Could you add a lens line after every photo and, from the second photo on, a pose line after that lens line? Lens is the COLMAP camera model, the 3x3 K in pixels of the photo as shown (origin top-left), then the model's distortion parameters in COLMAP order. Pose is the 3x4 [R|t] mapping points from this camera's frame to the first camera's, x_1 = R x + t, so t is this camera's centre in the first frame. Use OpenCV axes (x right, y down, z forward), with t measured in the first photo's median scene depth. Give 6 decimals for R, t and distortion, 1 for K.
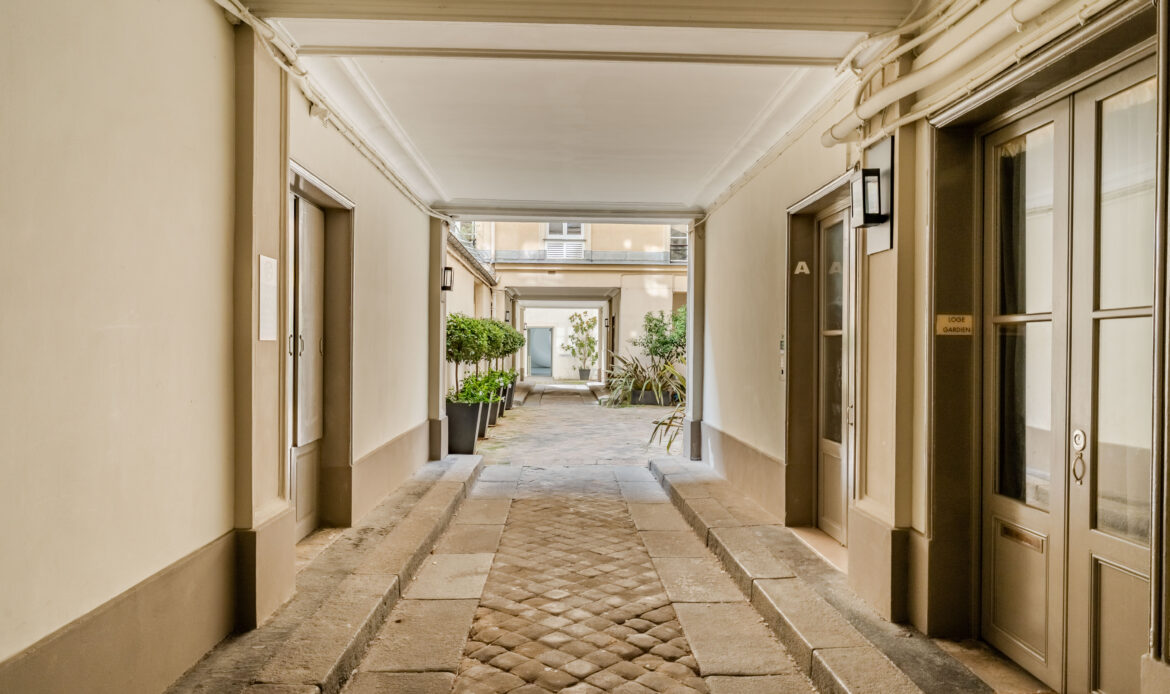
lens RADIAL K [[730.0, 0, 585.0], [0, 730.0, 347.0], [0, 0, 1]] dist [0.000268, -0.000002]
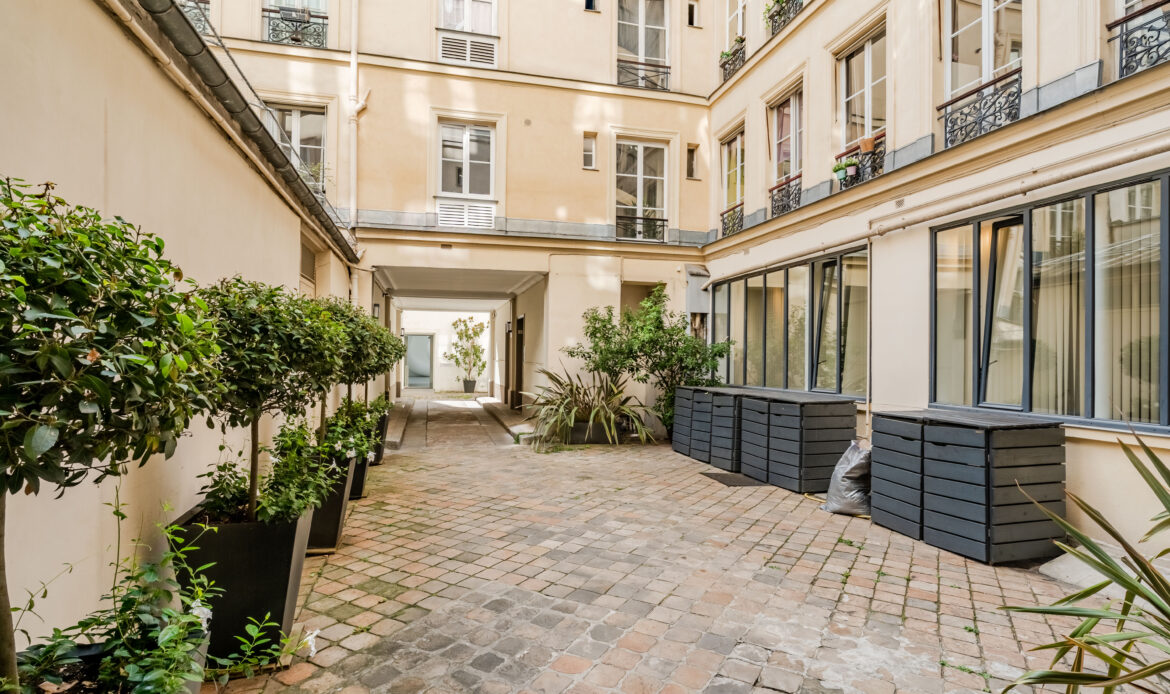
lens RADIAL K [[601.2, 0, 579.6], [0, 601.2, 347.8], [0, 0, 1]] dist [0.000998, 0.001002]
pose [[0.978354, 0.002859, 0.206919, -0.033003], [-0.000749, 0.999947, -0.010278, -0.003787], [-0.206937, 0.009901, 0.978304, 0.364767]]
